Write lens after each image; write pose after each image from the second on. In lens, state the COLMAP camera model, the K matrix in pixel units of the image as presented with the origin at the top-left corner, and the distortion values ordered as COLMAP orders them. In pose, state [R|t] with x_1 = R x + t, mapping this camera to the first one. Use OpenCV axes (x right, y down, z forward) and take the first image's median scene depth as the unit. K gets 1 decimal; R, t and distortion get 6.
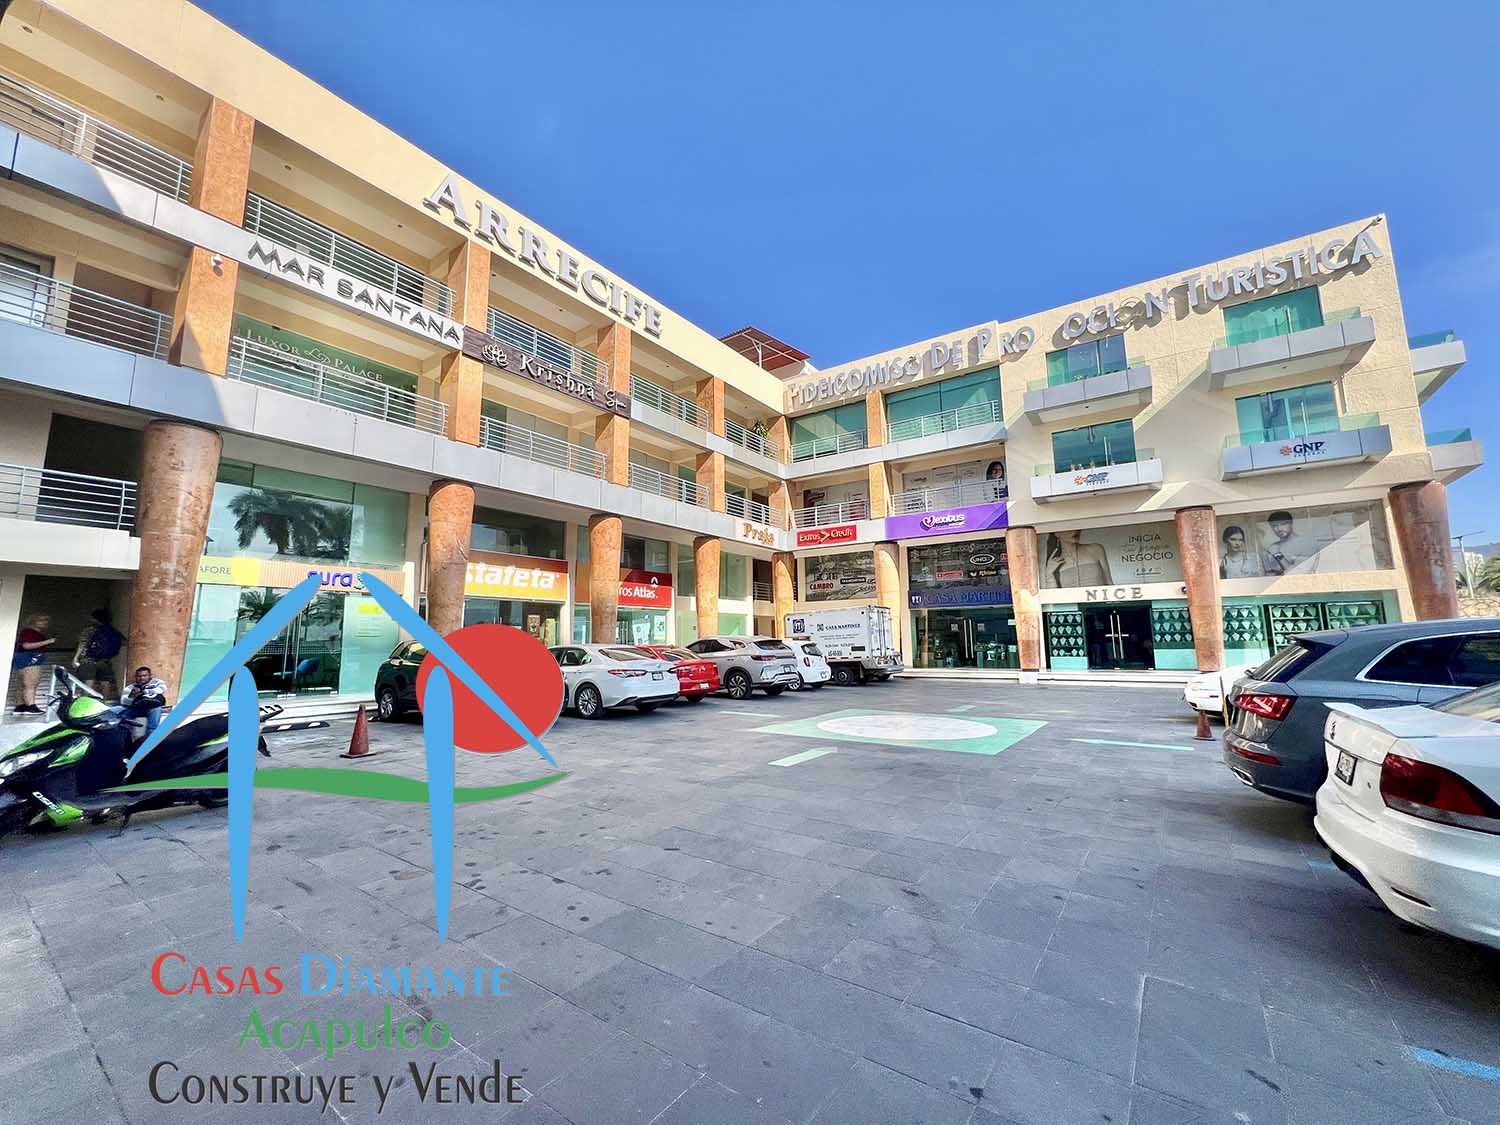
lens RADIAL K [[600.3, 0, 746.6], [0, 600.3, 559.6], [0, 0, 1]] dist [-0.001700, 0.000365]
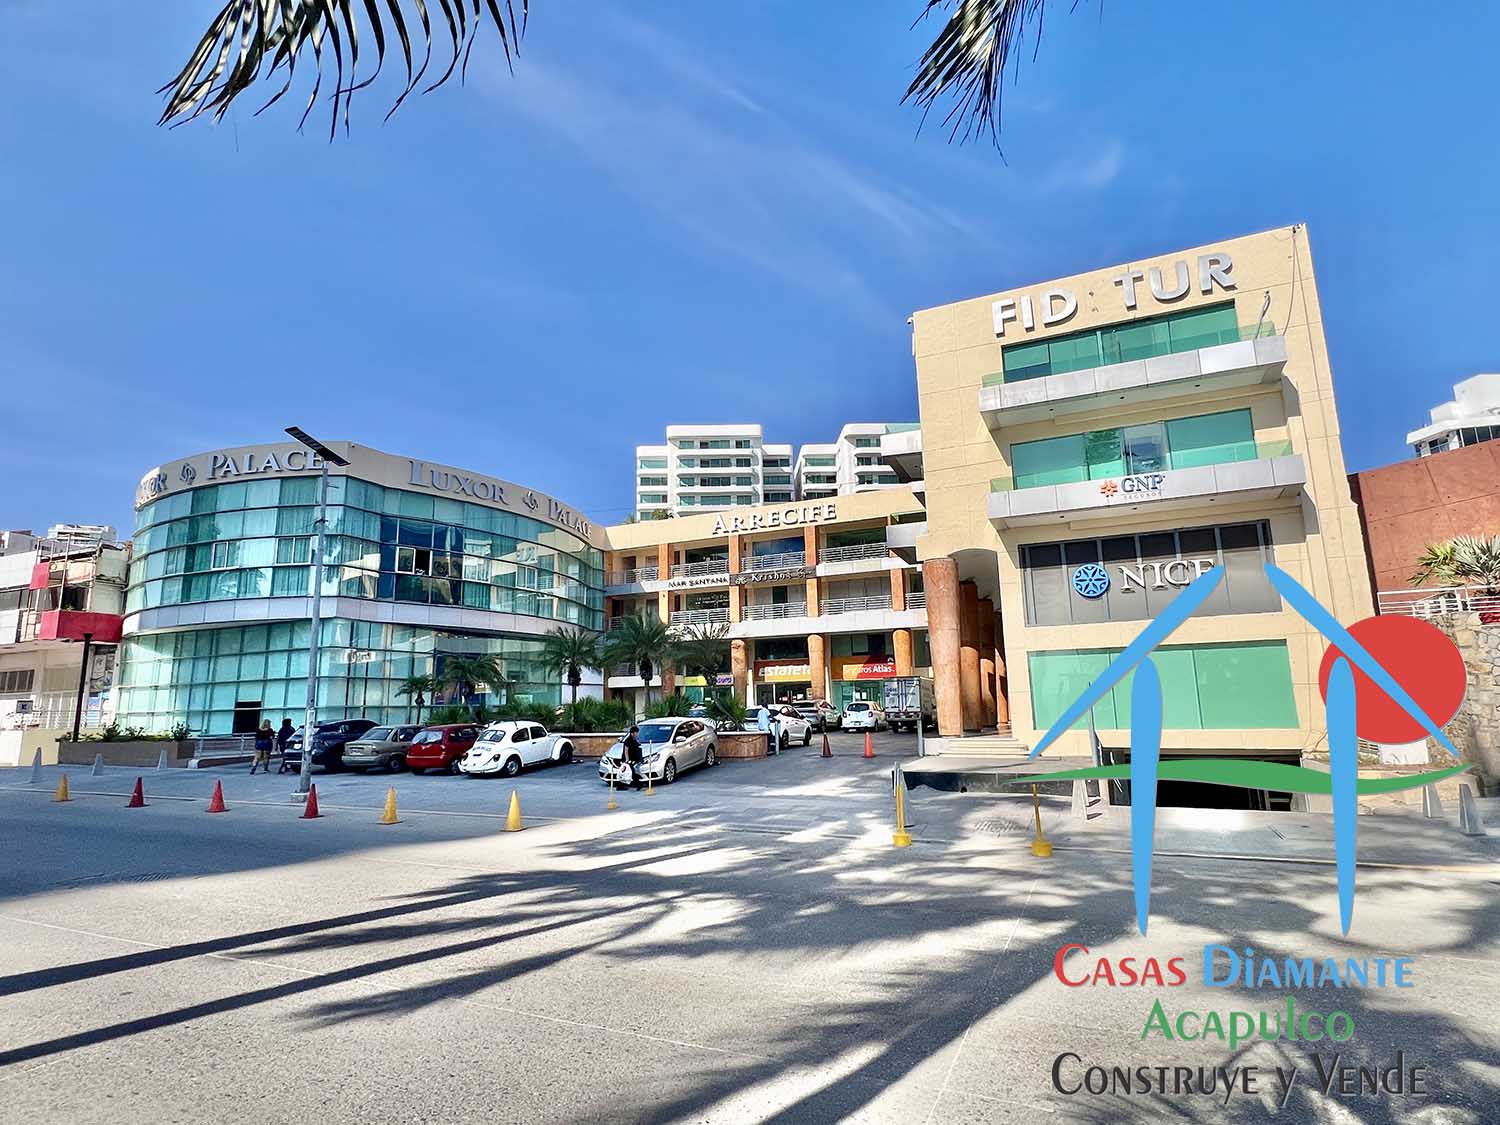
lens RADIAL K [[783.4, 0, 748.9], [0, 783.4, 562.8], [0, 0, 1]] dist [-0.002401, 0.000209]
pose [[0.195229, -0.172260, -0.965511, 1.820423], [0.151669, 0.977914, -0.143805, 0.026123], [0.968959, -0.118363, 0.217044, 0.266018]]
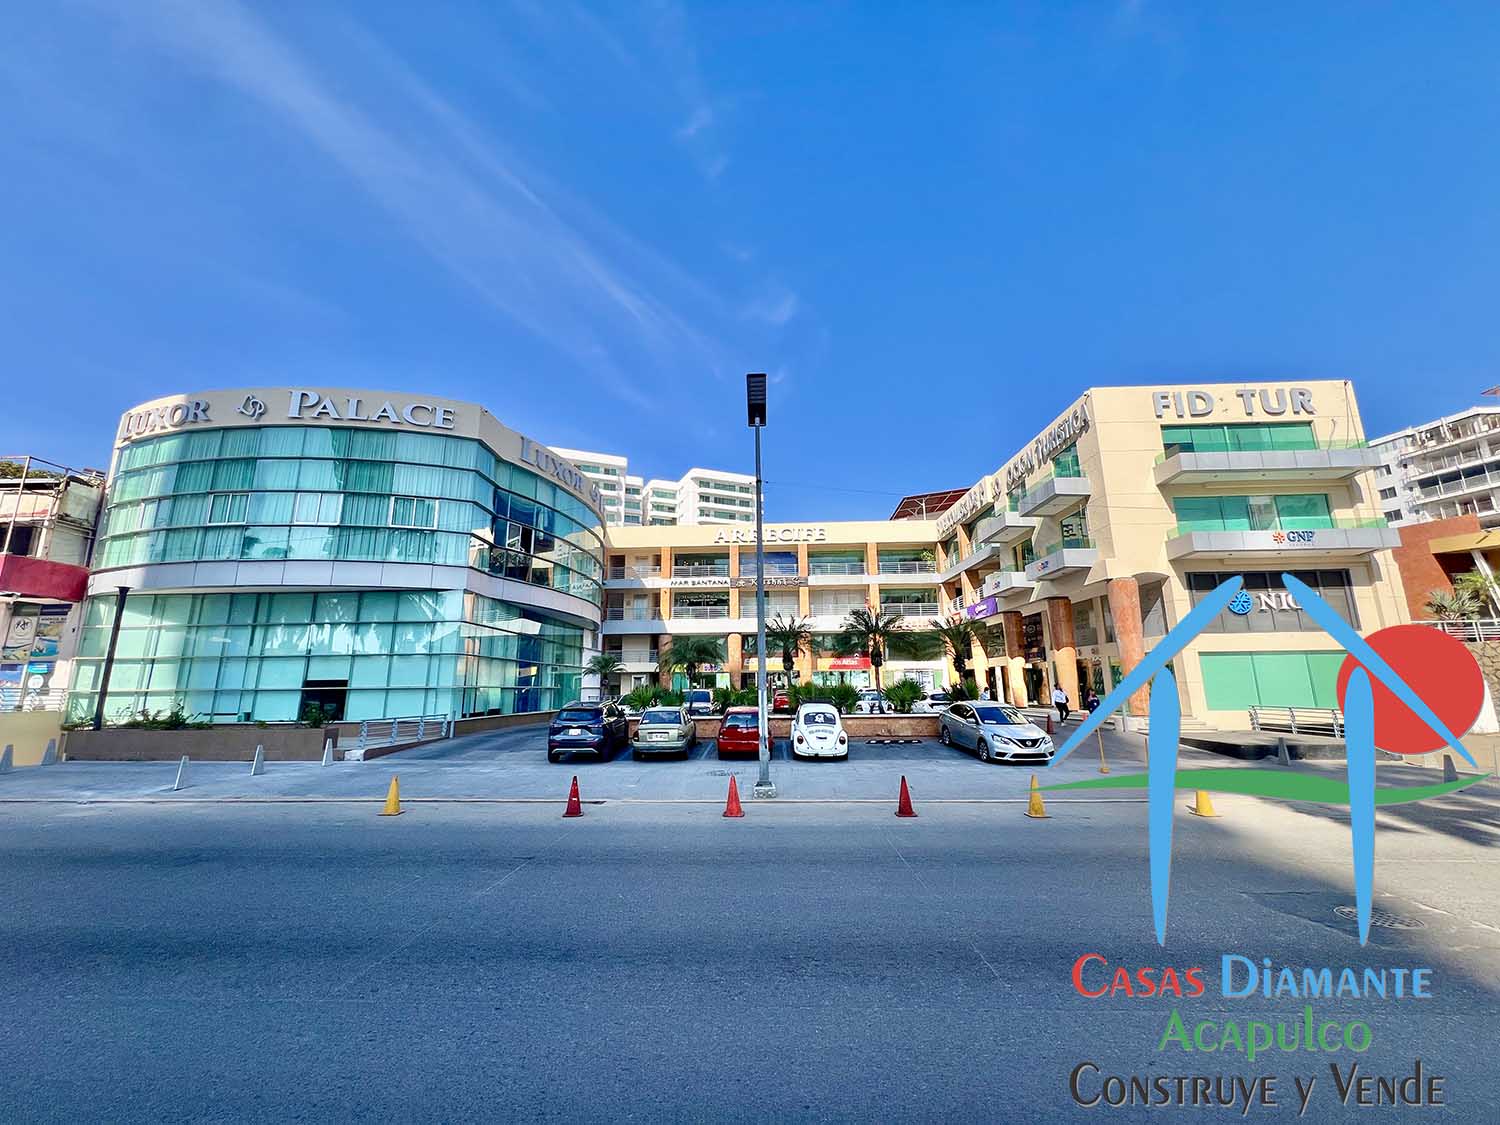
lens RADIAL K [[600.9, 0, 747.1], [0, 600.9, 561.2], [0, 0, 1]] dist [-0.001364, -0.000083]
pose [[0.558616, -0.168336, -0.812165, 1.336878], [0.118011, 0.985357, -0.123064, -0.070358], [0.820988, -0.027099, 0.570302, -0.401863]]
